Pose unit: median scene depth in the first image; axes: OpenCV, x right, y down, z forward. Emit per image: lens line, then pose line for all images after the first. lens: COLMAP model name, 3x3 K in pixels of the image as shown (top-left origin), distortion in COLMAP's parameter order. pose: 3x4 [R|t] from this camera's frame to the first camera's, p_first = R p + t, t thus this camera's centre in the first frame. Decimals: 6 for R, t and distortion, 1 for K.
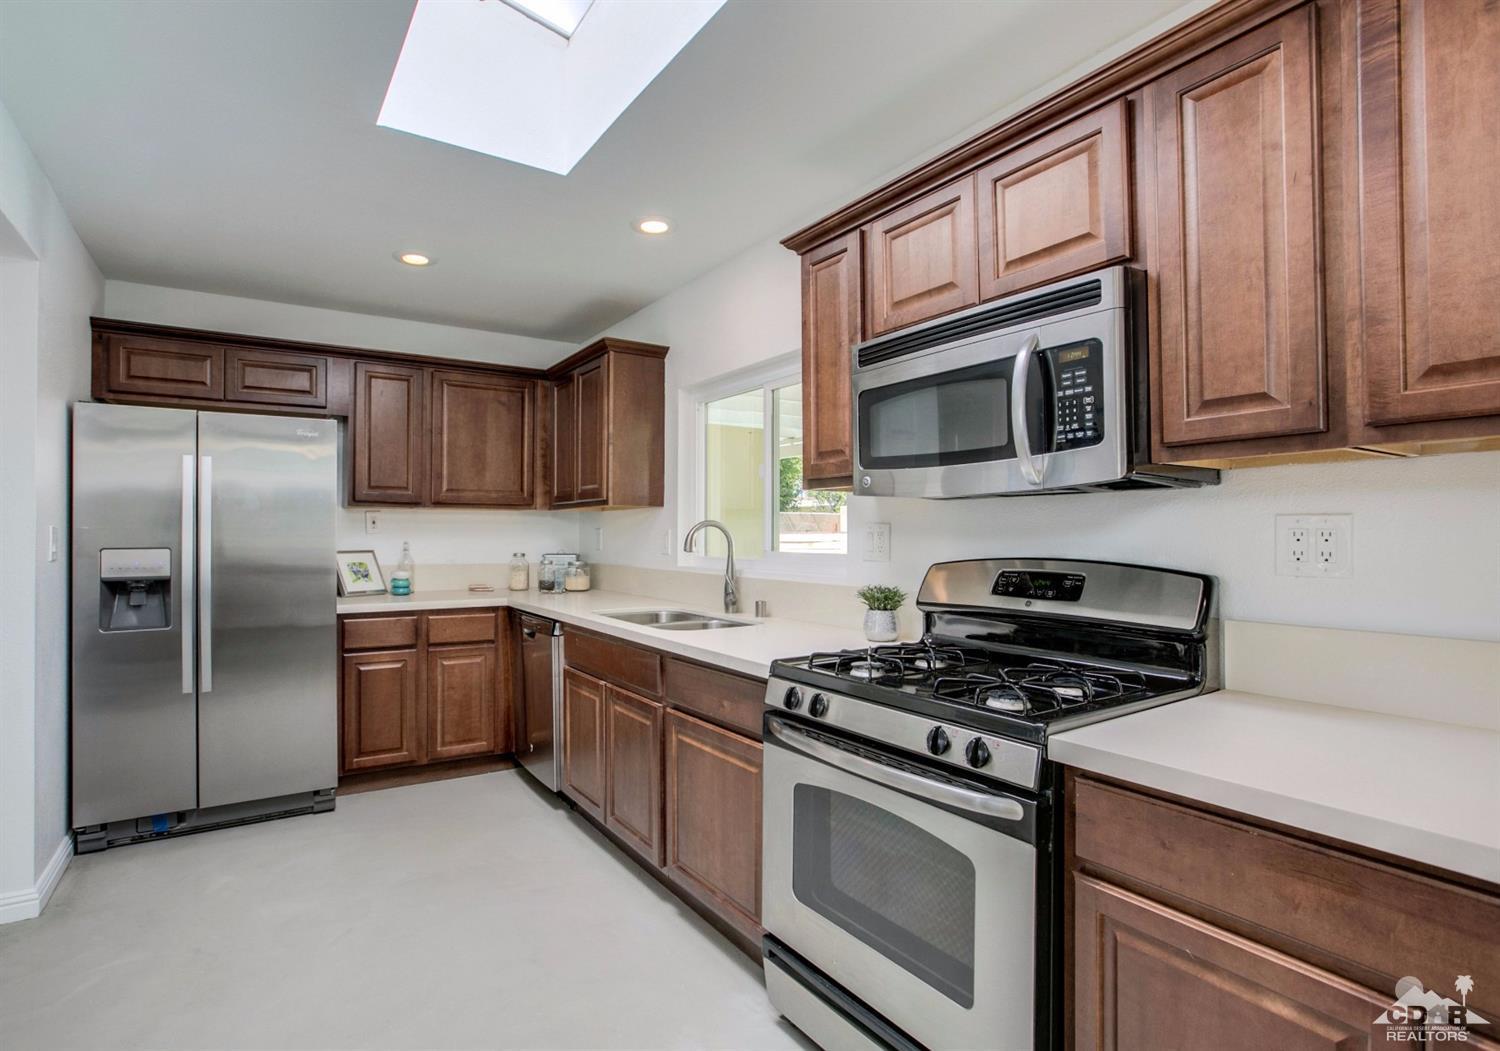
lens RADIAL K [[744.1, 0, 694.3], [0, 744.1, 526.3], [0, 0, 1]] dist [-0.002087, 0.000260]
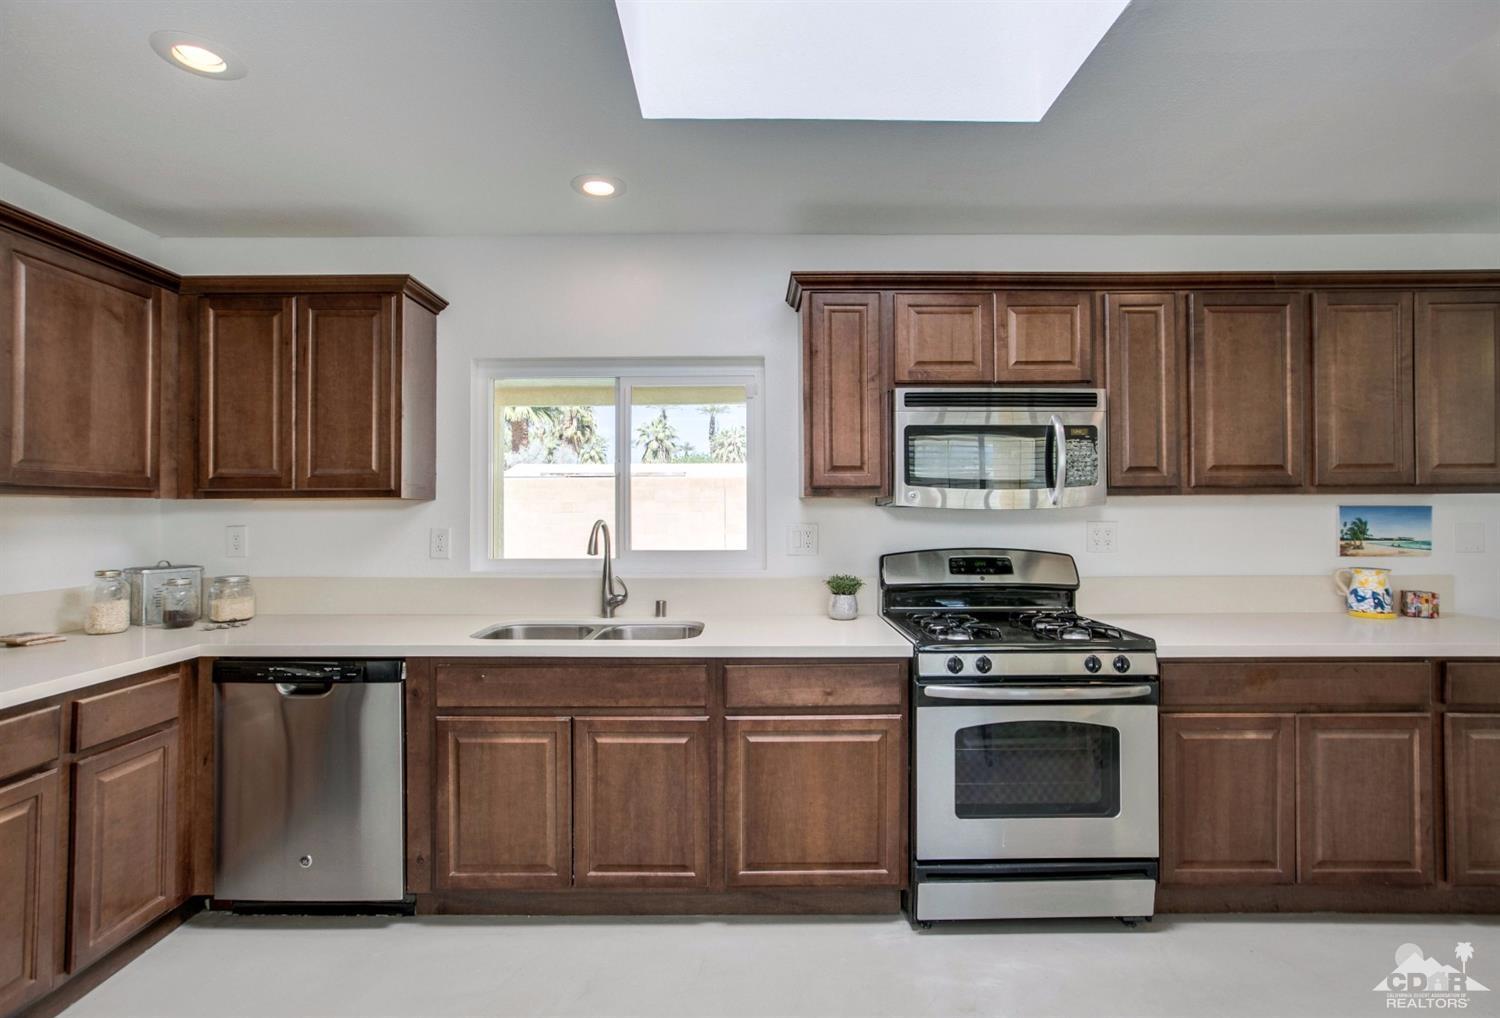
lens RADIAL K [[728.2, 0, 750.0], [0, 728.2, 509.0], [0, 0, 1]] dist [0.000601, 0.000414]
pose [[0.518253, 0.001874, 0.855225, -0.578318], [-0.004695, 0.999989, 0.000654, -0.020118], [-0.855214, -0.004354, 0.518256, 0.330509]]
